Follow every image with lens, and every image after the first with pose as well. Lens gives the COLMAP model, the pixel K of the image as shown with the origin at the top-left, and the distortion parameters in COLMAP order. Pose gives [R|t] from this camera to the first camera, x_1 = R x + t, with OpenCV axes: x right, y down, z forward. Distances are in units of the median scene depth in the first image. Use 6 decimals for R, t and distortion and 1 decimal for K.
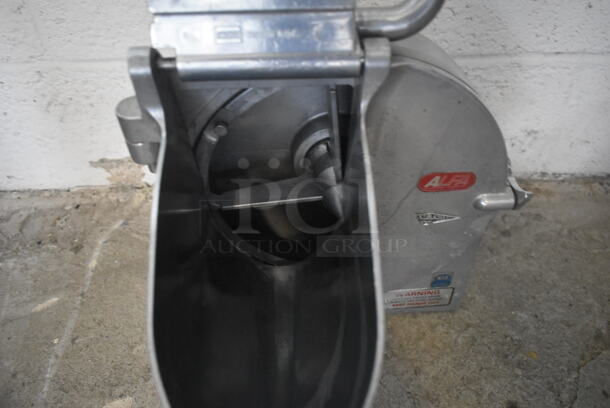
lens RADIAL K [[460.2, 0, 303.8], [0, 460.2, 204.6], [0, 0, 1]] dist [-0.024865, 0.015340]
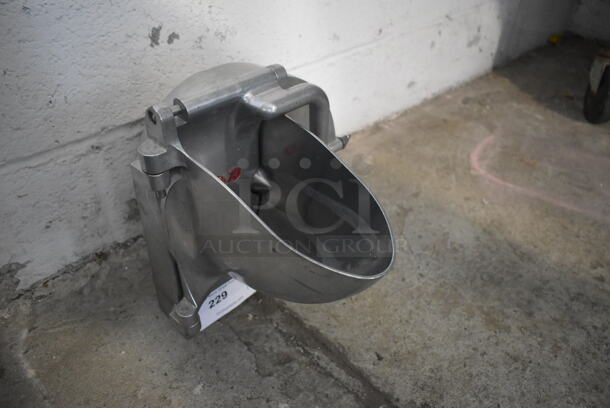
lens RADIAL K [[460.2, 0, 301.9], [0, 460.2, 207.3], [0, 0, 1]] dist [-0.024865, 0.015340]
pose [[0.739240, -0.395395, 0.545148, -0.468220], [0.464566, 0.885454, 0.012250, 0.080417], [-0.487547, 0.244202, 0.838250, -0.205915]]
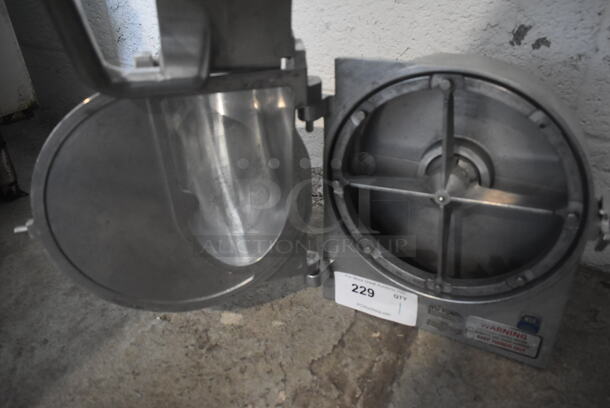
lens RADIAL K [[460.2, 0, 305.2], [0, 460.2, 204.2], [0, 0, 1]] dist [-0.024865, 0.015340]
pose [[0.861176, 0.269528, -0.430964, 0.212825], [-0.359460, 0.922381, -0.141428, 0.218322], [0.359394, 0.276709, 0.891217, -0.147976]]
